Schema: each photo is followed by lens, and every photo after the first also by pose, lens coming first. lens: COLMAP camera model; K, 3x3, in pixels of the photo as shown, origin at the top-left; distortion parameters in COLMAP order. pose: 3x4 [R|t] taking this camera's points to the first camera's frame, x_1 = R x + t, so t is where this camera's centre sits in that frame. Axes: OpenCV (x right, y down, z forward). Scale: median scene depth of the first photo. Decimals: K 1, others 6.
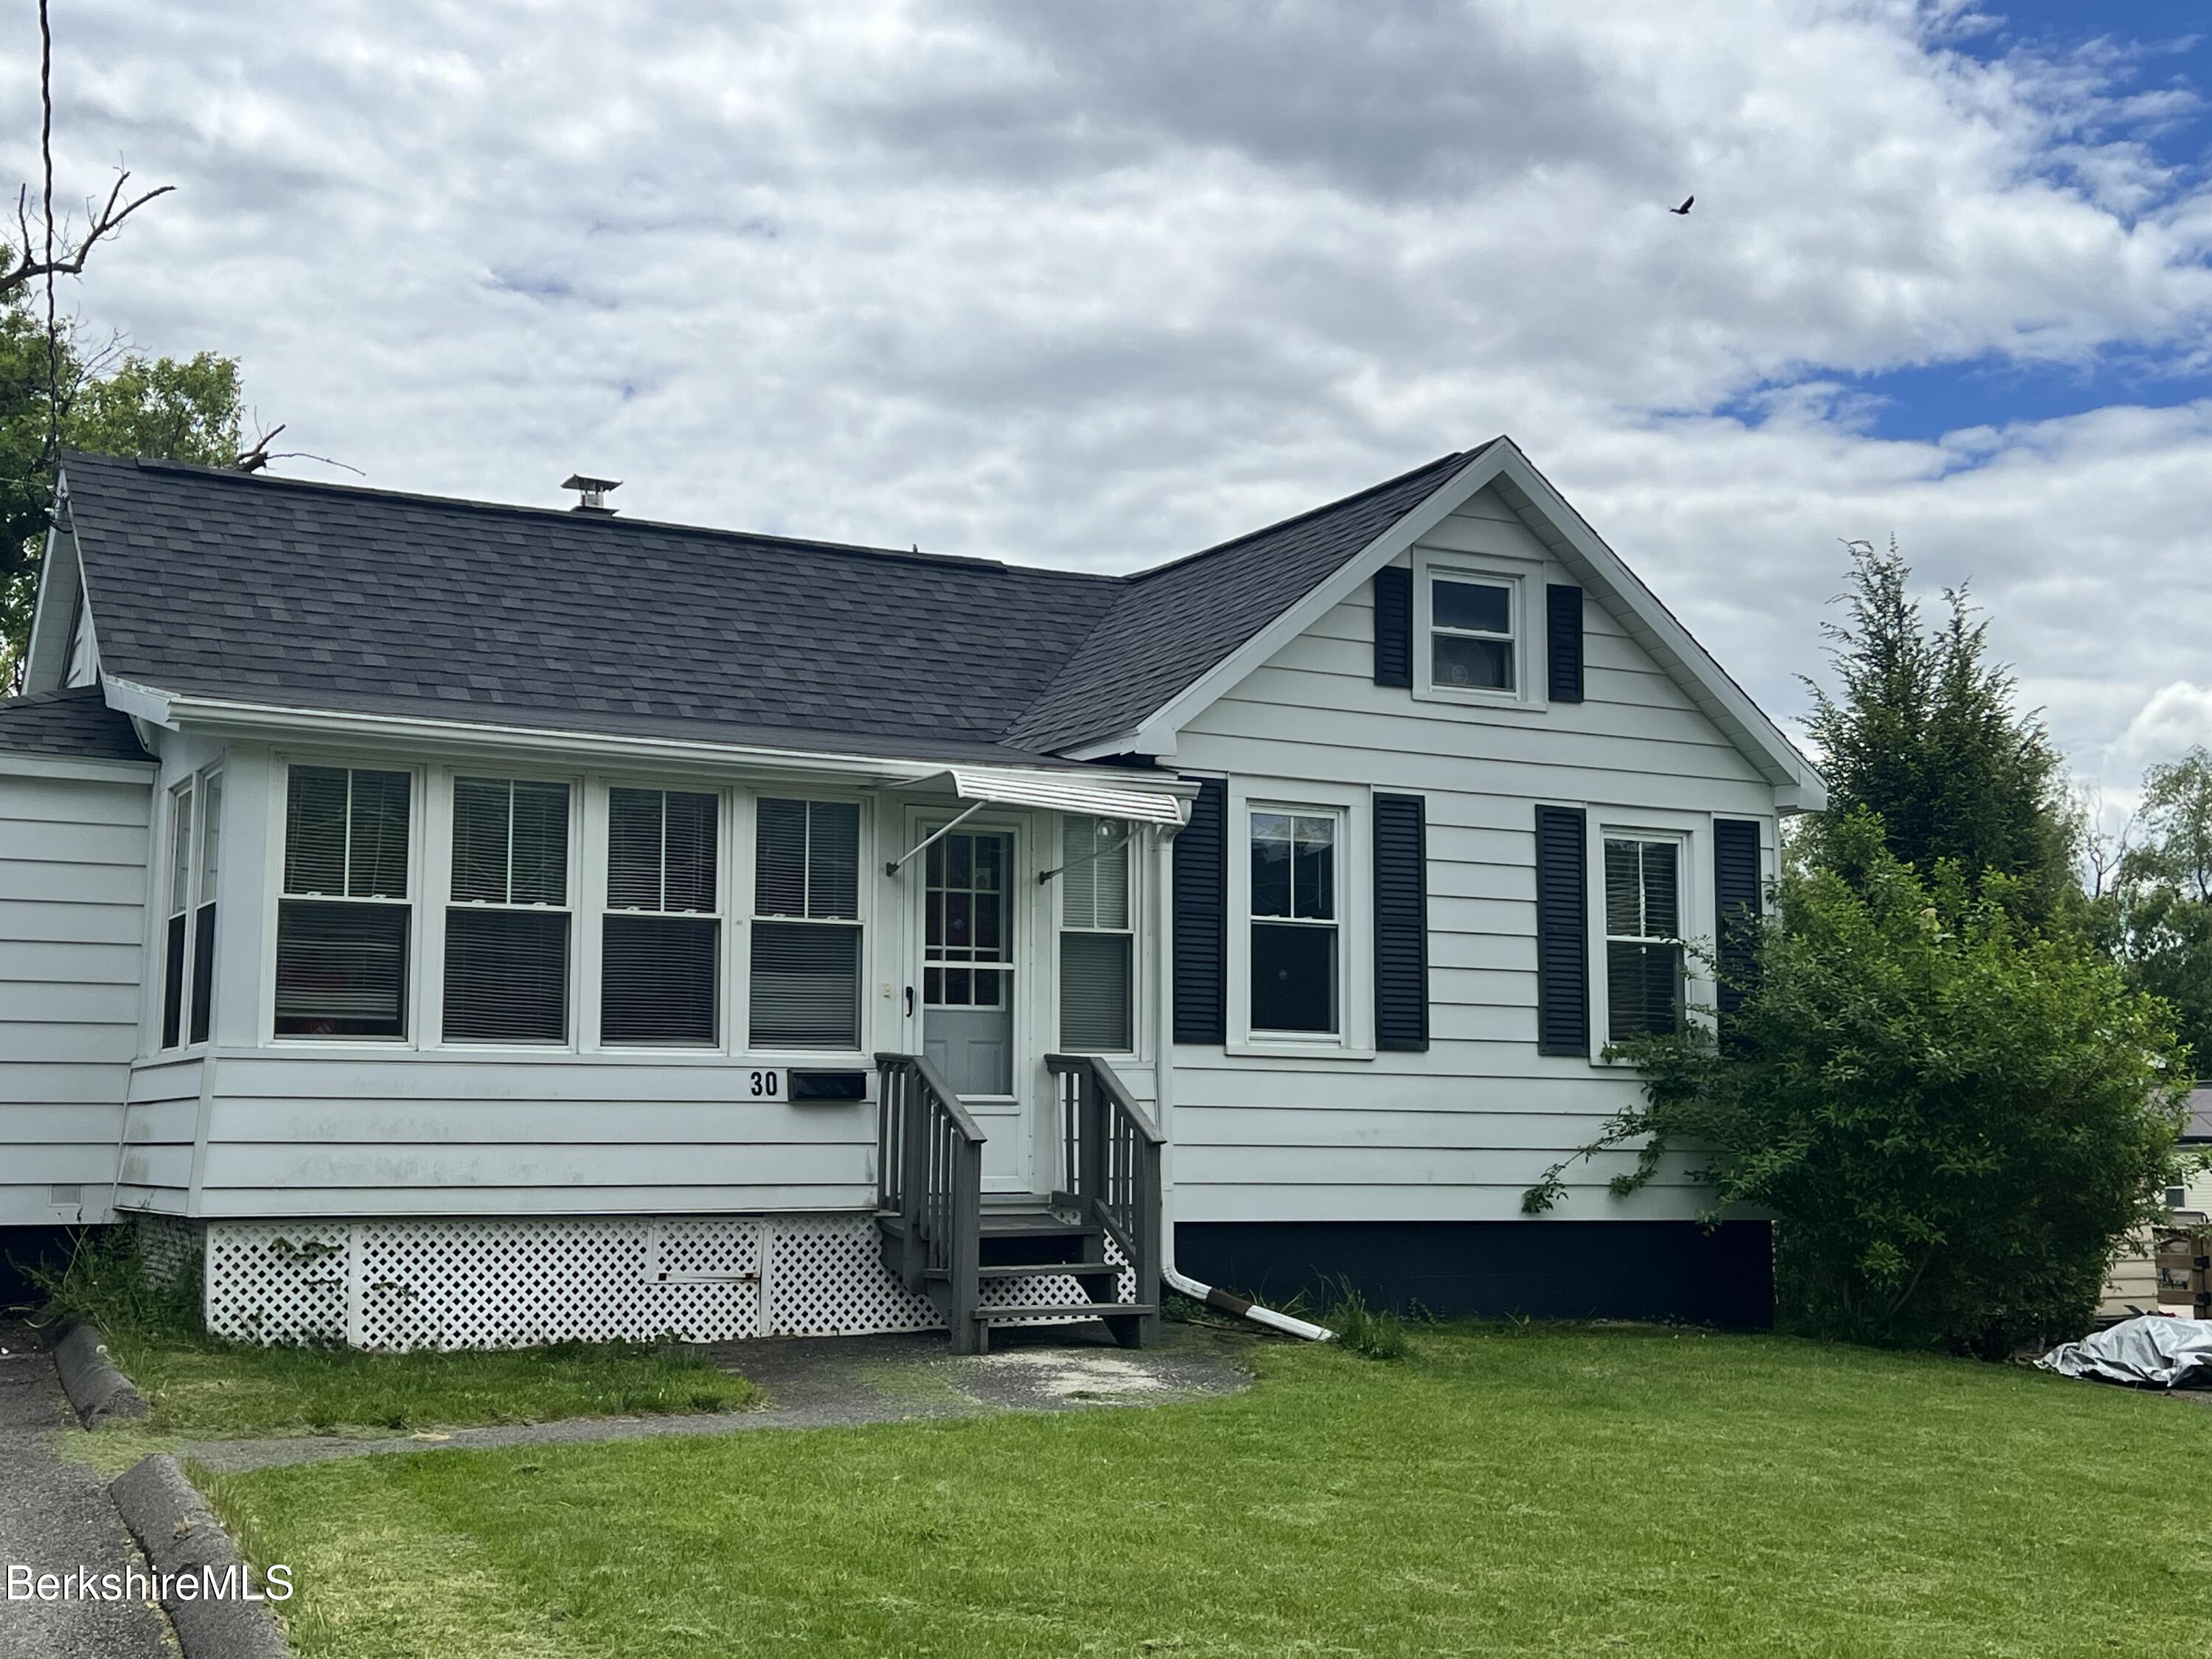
lens RADIAL K [[2701.7, 0, 1085.6], [0, 2701.7, 804.4], [0, 0, 1]] dist [0.091017, 0.000000]
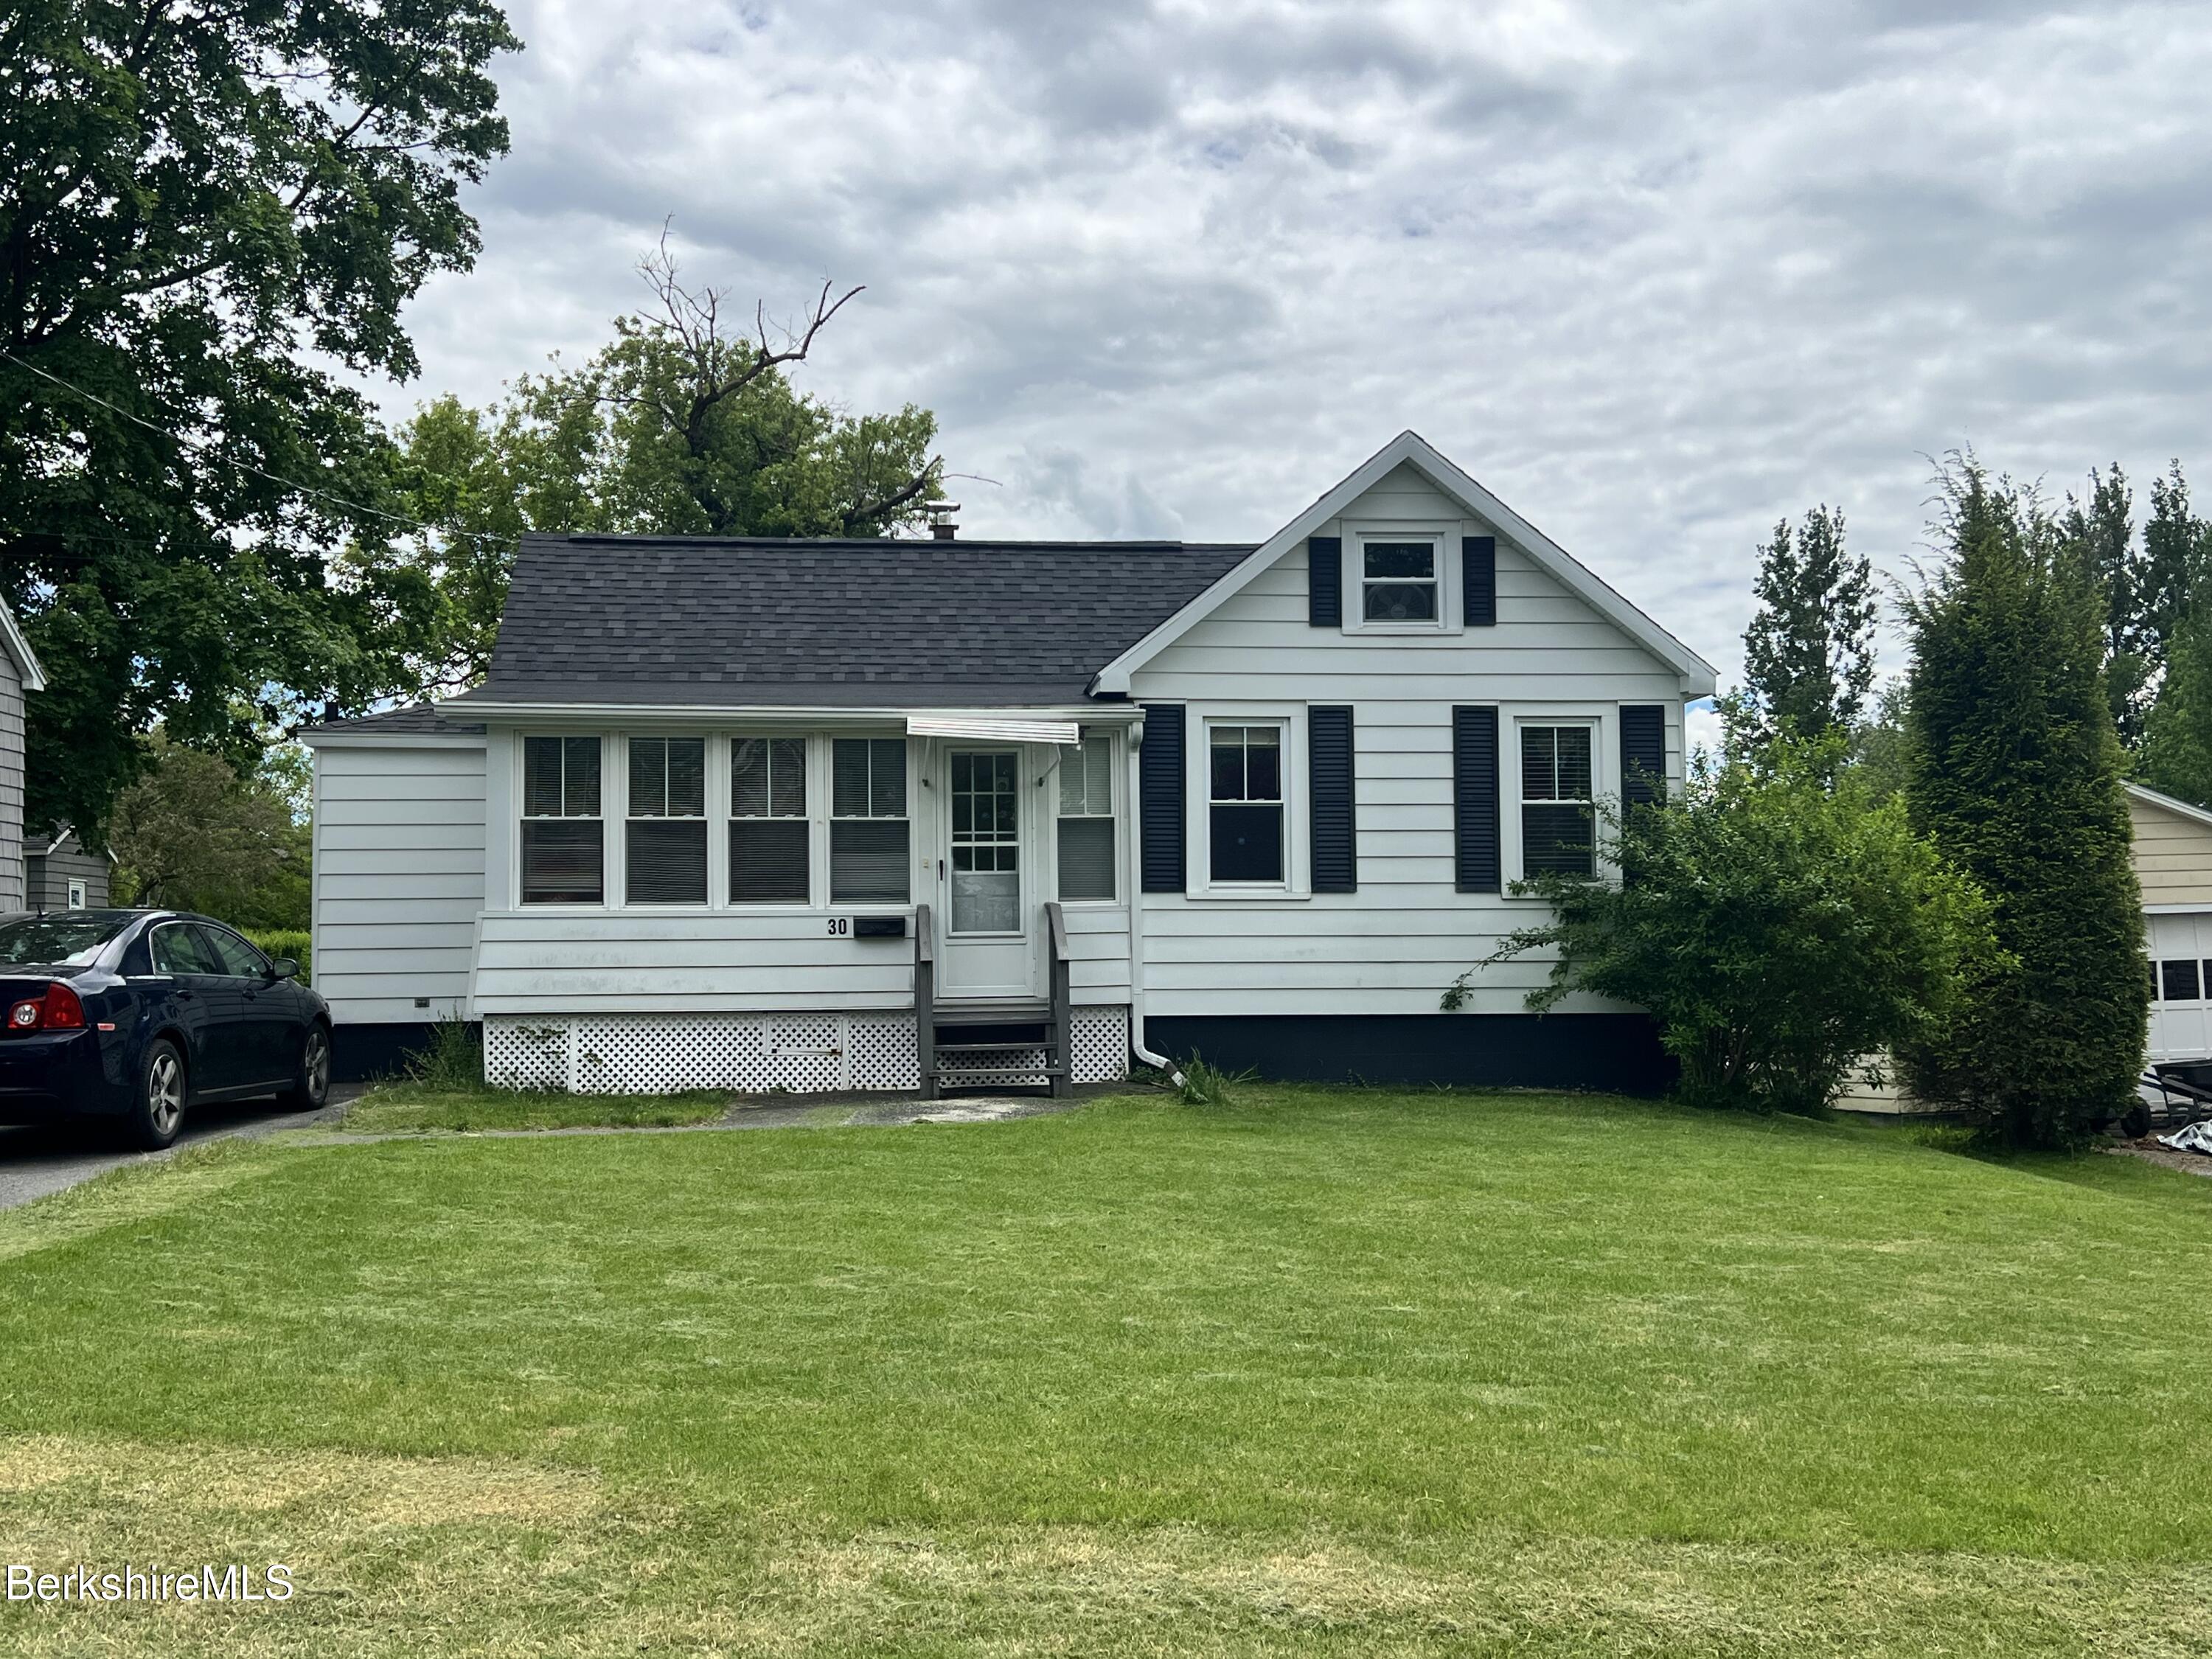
lens RADIAL K [[2310.8, 0, 1090.7], [0, 2310.8, 829.0], [0, 0, 1]] dist [0.101604, 0.000000]
pose [[0.928486, -0.039094, -0.369304, 0.460375], [0.060721, 0.997042, 0.047116, -0.004230], [0.366370, -0.066171, 0.928114, -0.143180]]
